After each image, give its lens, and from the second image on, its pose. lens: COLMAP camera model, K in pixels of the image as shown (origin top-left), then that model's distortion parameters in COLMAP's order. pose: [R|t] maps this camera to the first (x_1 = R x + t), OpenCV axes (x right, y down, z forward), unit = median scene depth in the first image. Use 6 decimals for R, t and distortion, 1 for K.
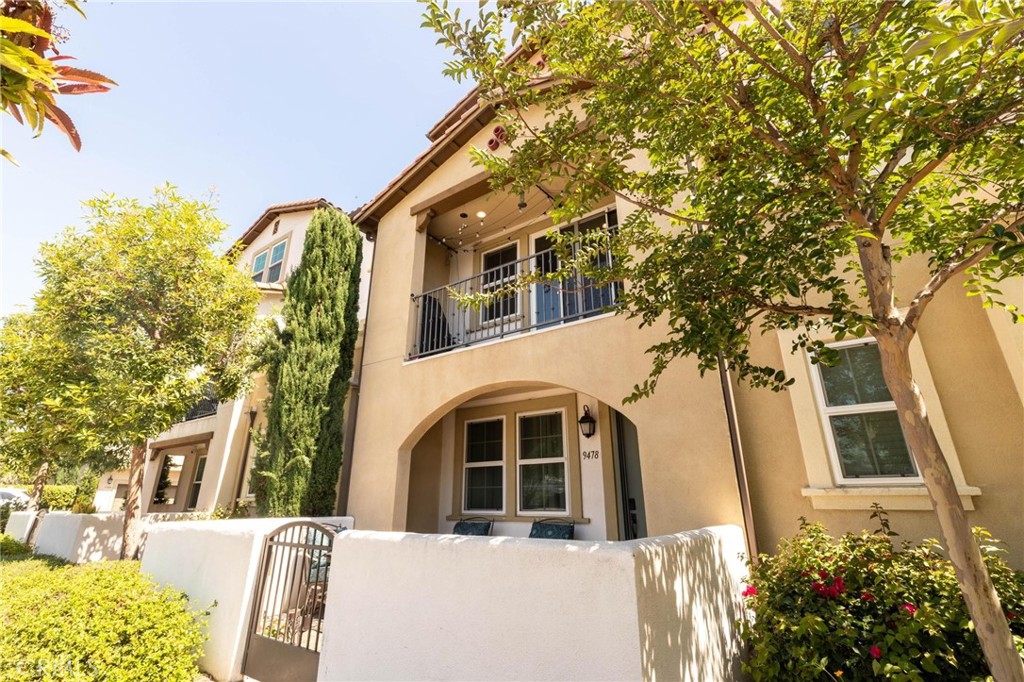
lens RADIAL K [[454.3, 0, 512.0], [0, 454.3, 341.0], [0, 0, 1]] dist [0.001241, -0.000031]
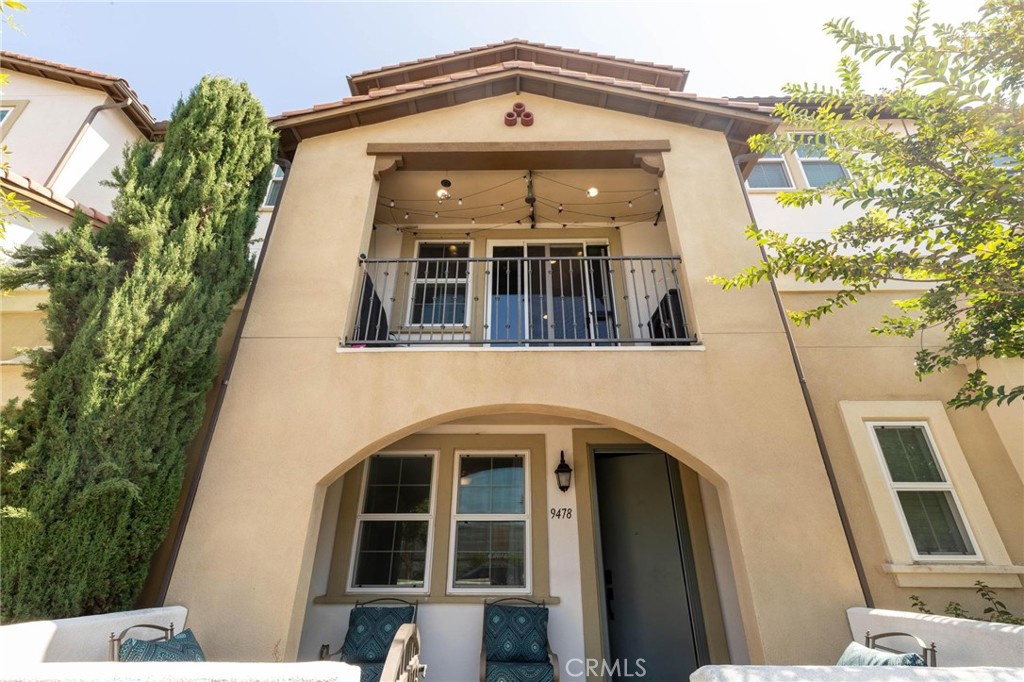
lens RADIAL K [[454.3, 0, 512.0], [0, 454.3, 341.0], [0, 0, 1]] dist [0.001241, -0.000031]
pose [[0.829500, 0.250874, 0.498991, -0.352609], [-0.190373, 0.966938, -0.169673, 0.099265], [-0.525060, 0.045749, 0.849835, 0.315704]]
